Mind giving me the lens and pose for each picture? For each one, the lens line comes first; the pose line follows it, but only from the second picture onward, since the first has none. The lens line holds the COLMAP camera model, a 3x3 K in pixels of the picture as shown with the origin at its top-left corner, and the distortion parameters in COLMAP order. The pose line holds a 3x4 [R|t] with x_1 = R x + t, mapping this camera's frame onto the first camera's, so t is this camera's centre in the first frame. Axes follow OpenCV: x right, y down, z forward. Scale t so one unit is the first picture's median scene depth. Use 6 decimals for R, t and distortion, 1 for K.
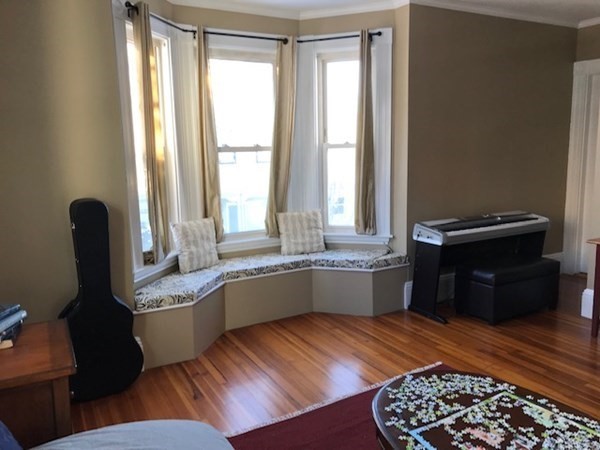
lens RADIAL K [[482.8, 0, 289.7], [0, 482.8, 224.1], [0, 0, 1]] dist [0.006345, -0.002424]
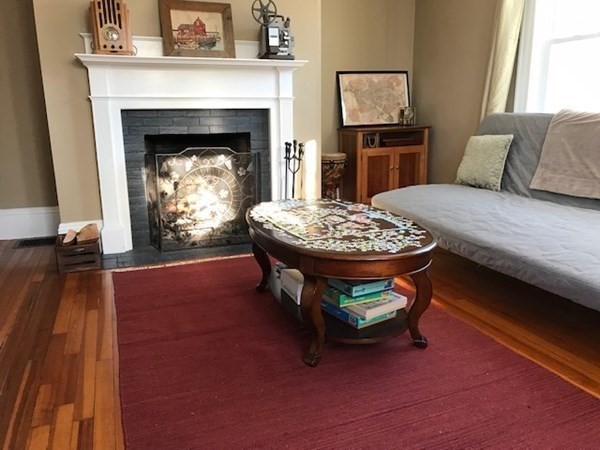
lens RADIAL K [[482.2, 0, 300.0], [0, 482.2, 225.0], [0, 0, 1]] dist [0.006513, -0.007354]
pose [[-0.993003, 0.012221, 0.117452, 0.151751], [0.055014, 0.927976, 0.368556, -0.030619], [-0.104489, 0.372439, -0.922156, 0.882853]]
